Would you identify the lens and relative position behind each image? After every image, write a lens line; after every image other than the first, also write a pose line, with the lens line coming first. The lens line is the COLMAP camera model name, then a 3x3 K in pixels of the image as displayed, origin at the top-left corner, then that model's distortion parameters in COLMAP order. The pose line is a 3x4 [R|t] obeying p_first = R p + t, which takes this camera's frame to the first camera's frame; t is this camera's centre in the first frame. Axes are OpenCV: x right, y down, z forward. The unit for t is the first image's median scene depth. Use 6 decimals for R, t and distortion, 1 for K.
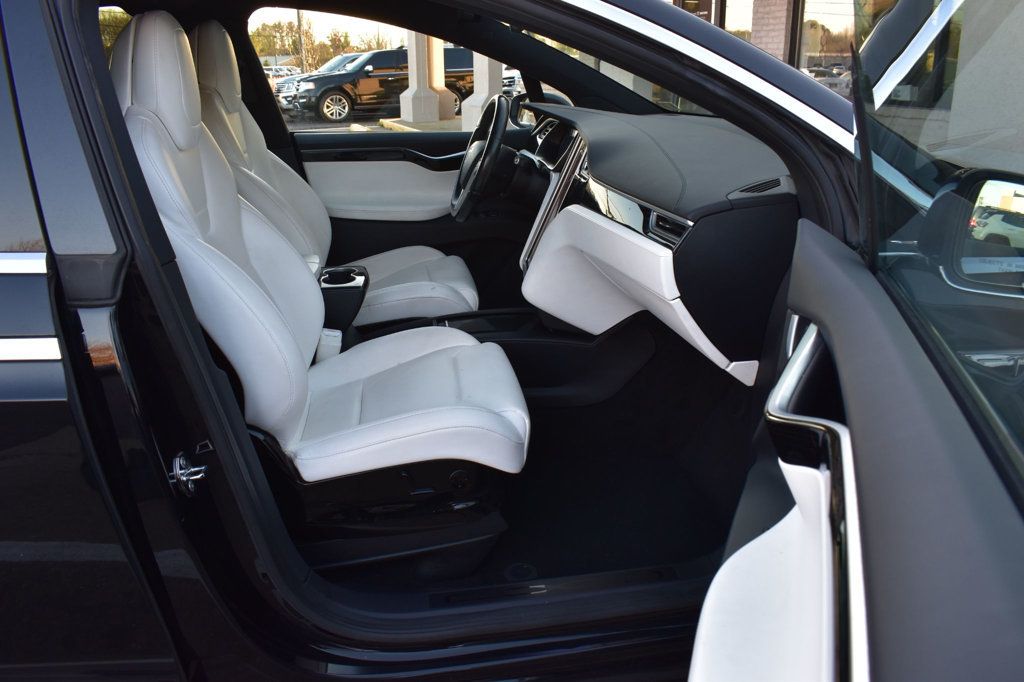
lens RADIAL K [[790.8, 0, 507.0], [0, 790.8, 343.1], [0, 0, 1]] dist [-0.085759, 0.010673]
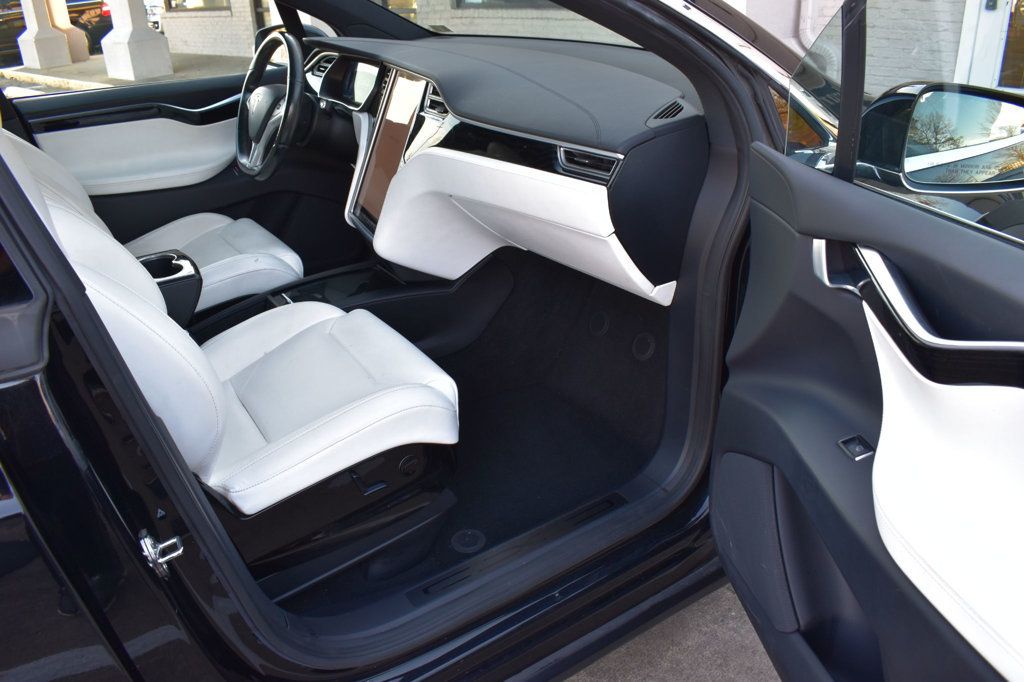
lens RADIAL K [[790.8, 0, 512.5], [0, 790.8, 336.1], [0, 0, 1]] dist [-0.085759, 0.010673]
pose [[0.906746, -0.204071, 0.369008, -0.200407], [0.170416, 0.977792, 0.121988, -0.051184], [-0.385707, -0.047727, 0.921386, 0.091091]]
